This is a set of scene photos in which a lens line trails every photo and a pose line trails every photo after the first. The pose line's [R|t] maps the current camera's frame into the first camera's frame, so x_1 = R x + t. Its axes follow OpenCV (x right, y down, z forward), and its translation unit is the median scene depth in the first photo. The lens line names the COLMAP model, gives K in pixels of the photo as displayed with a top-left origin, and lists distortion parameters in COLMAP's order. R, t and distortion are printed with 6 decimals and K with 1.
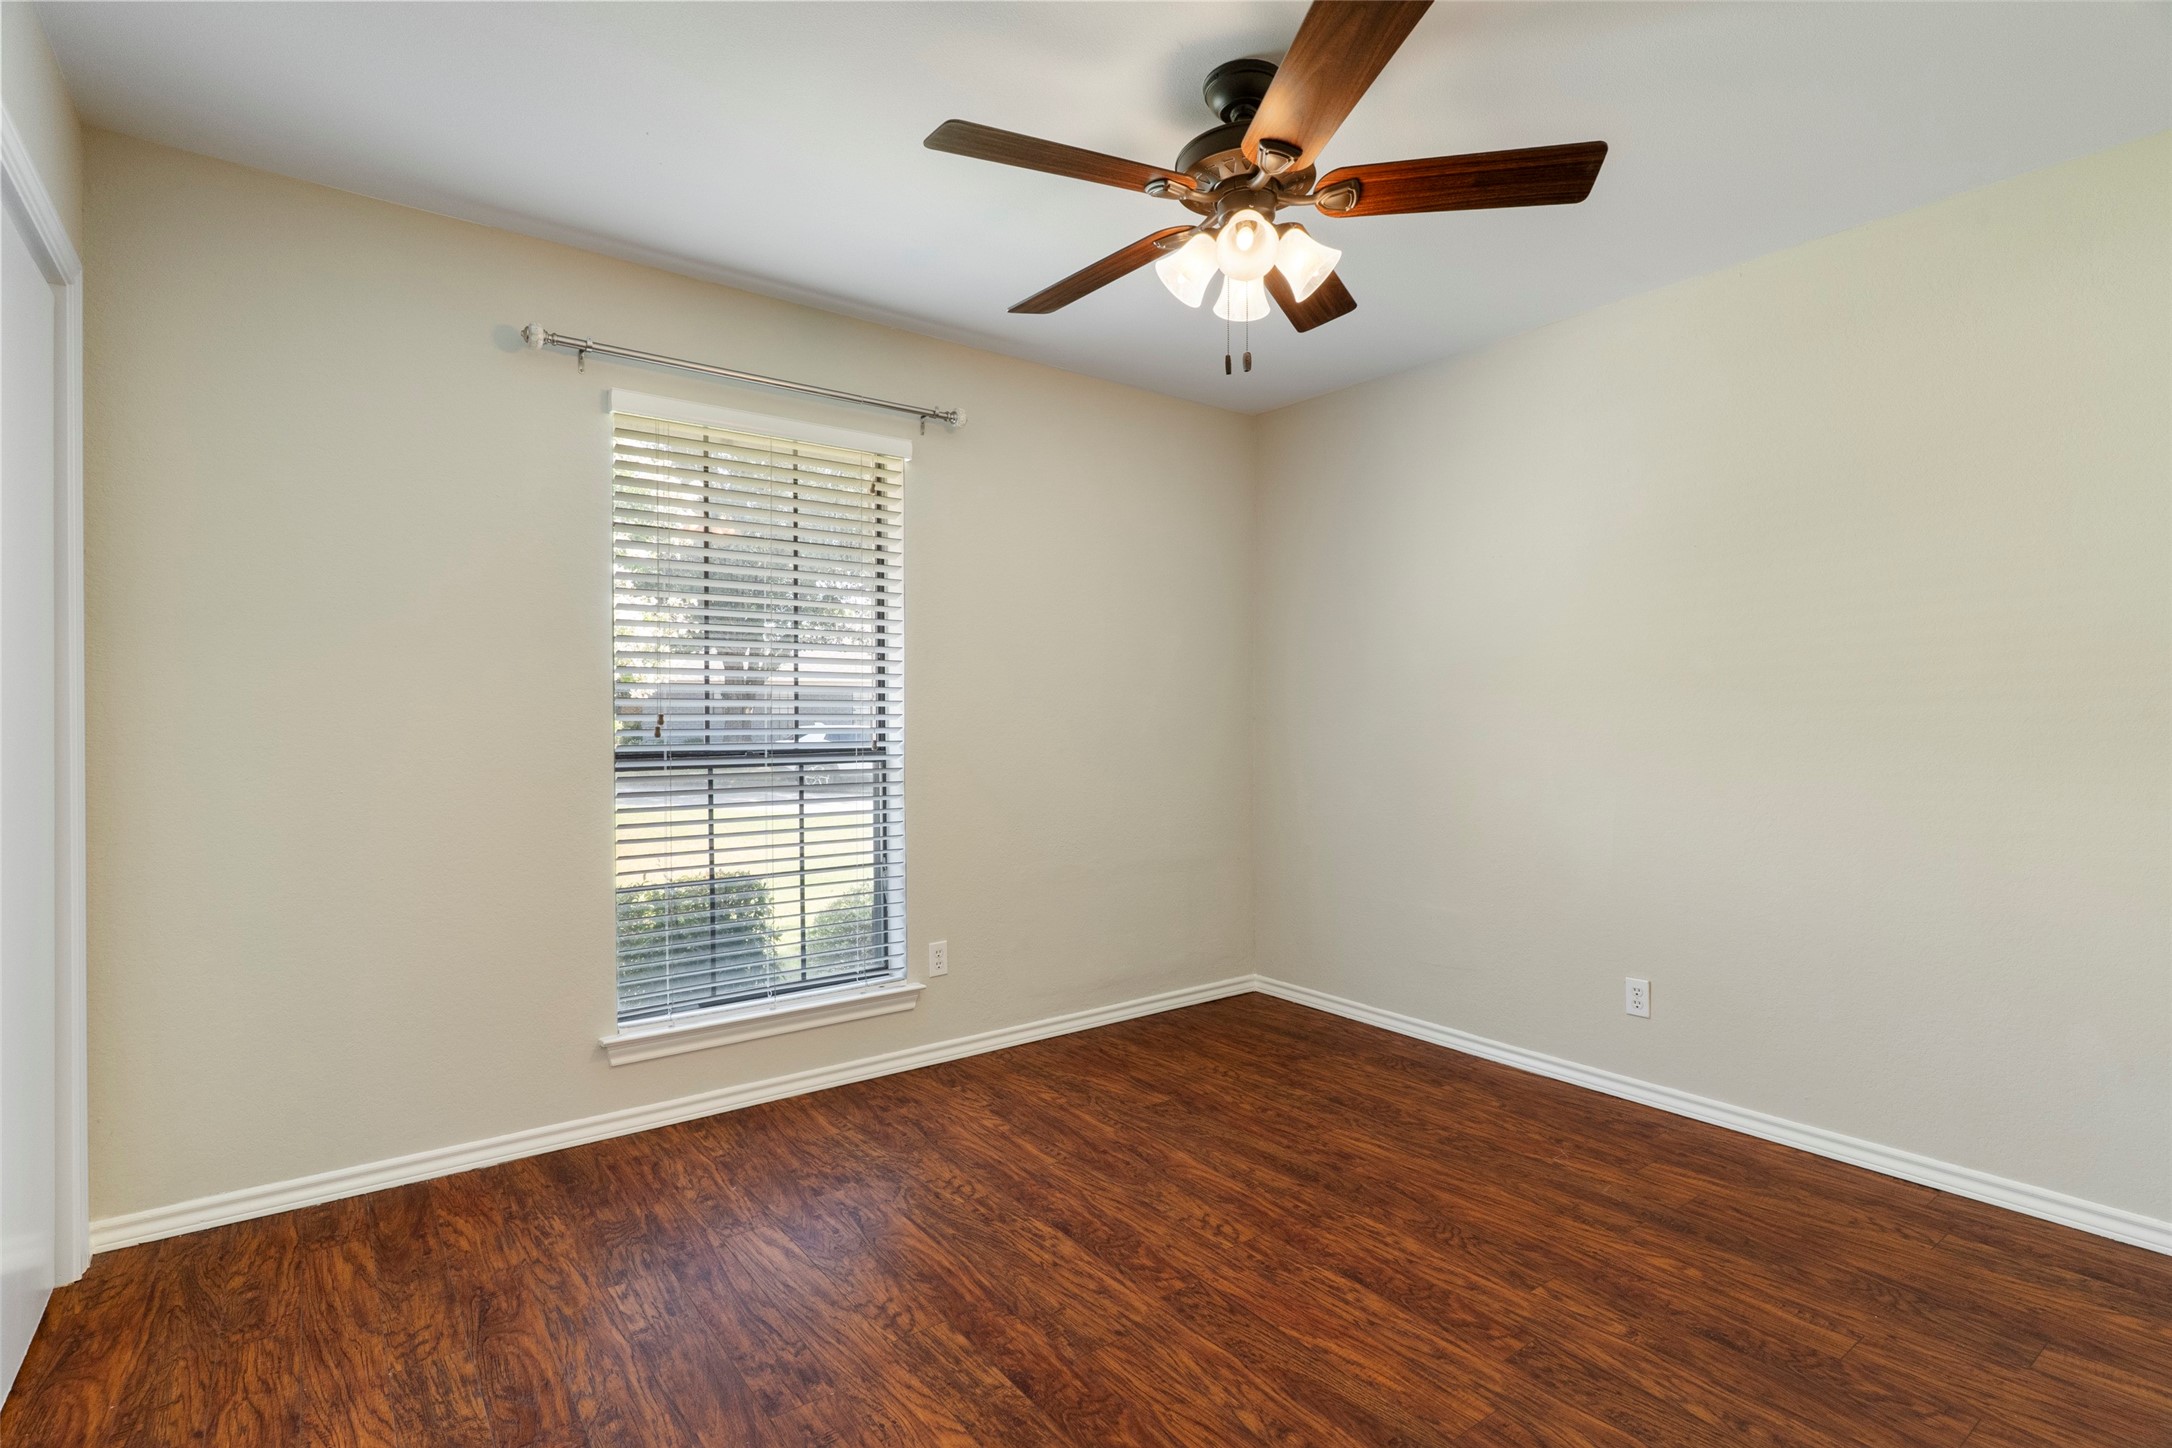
lens RADIAL K [[1037.2, 0, 1075.7], [0, 1037.2, 720.3], [0, 0, 1]] dist [0.003639, 0.000225]
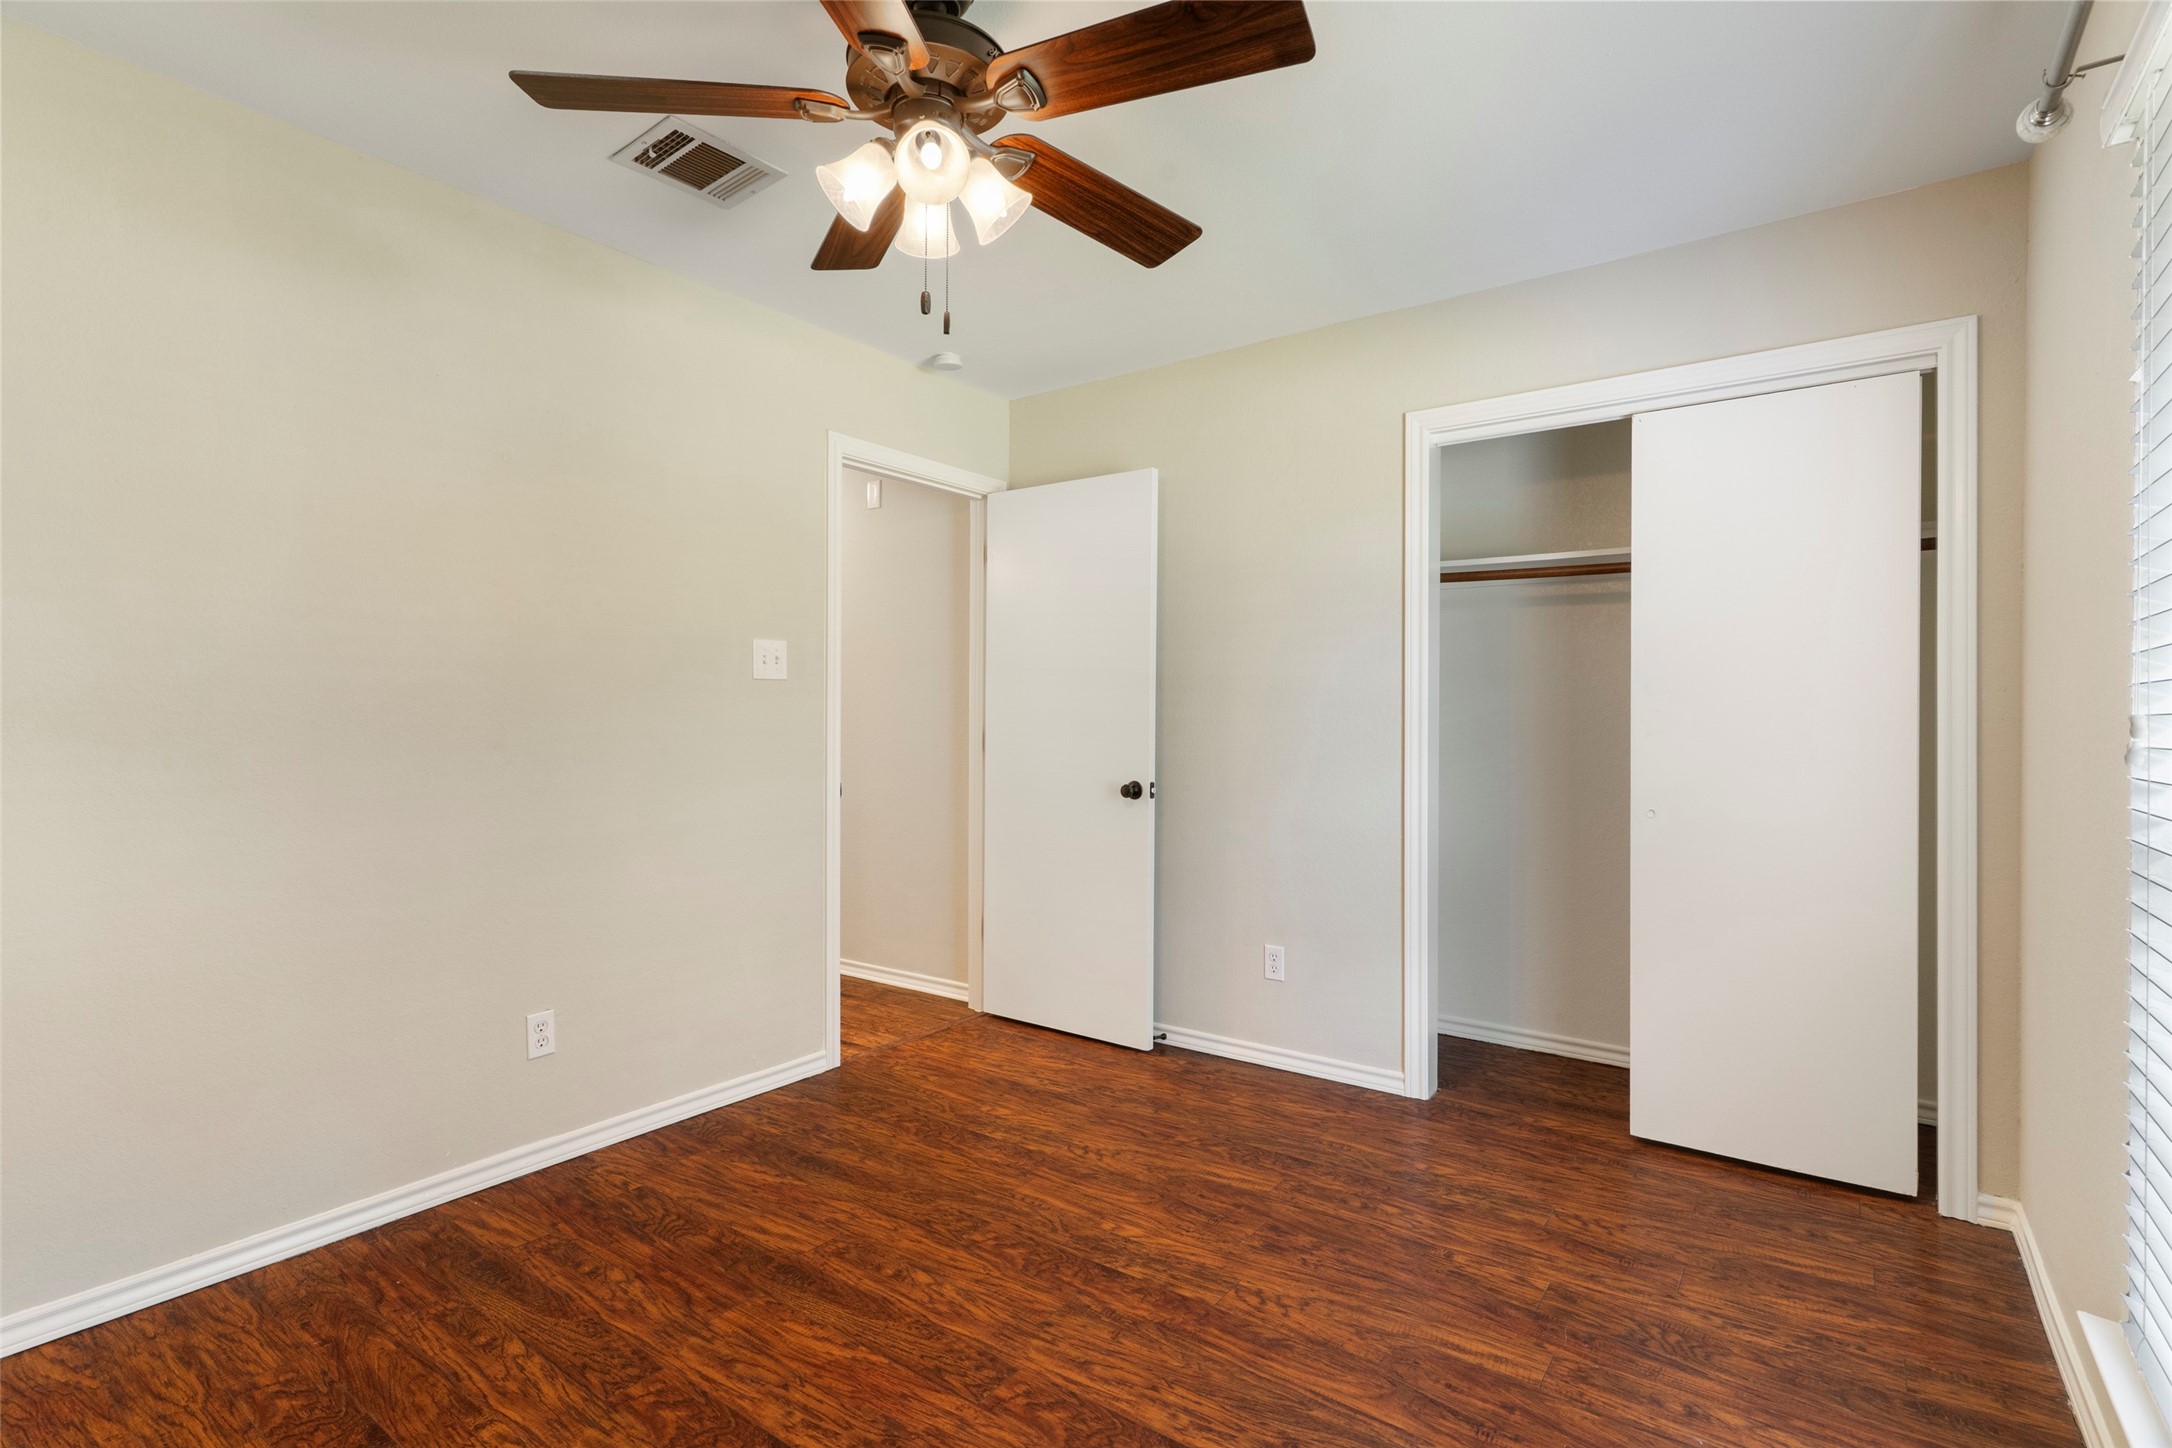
lens RADIAL K [[1037.2, 0, 1075.7], [0, 1037.2, 720.3], [0, 0, 1]] dist [0.003639, 0.000225]
pose [[-0.957047, -0.003126, -0.289915, 0.317353], [-0.003792, 0.999991, 0.001733, -0.004992], [0.289908, 0.002758, -0.957051, 2.007339]]
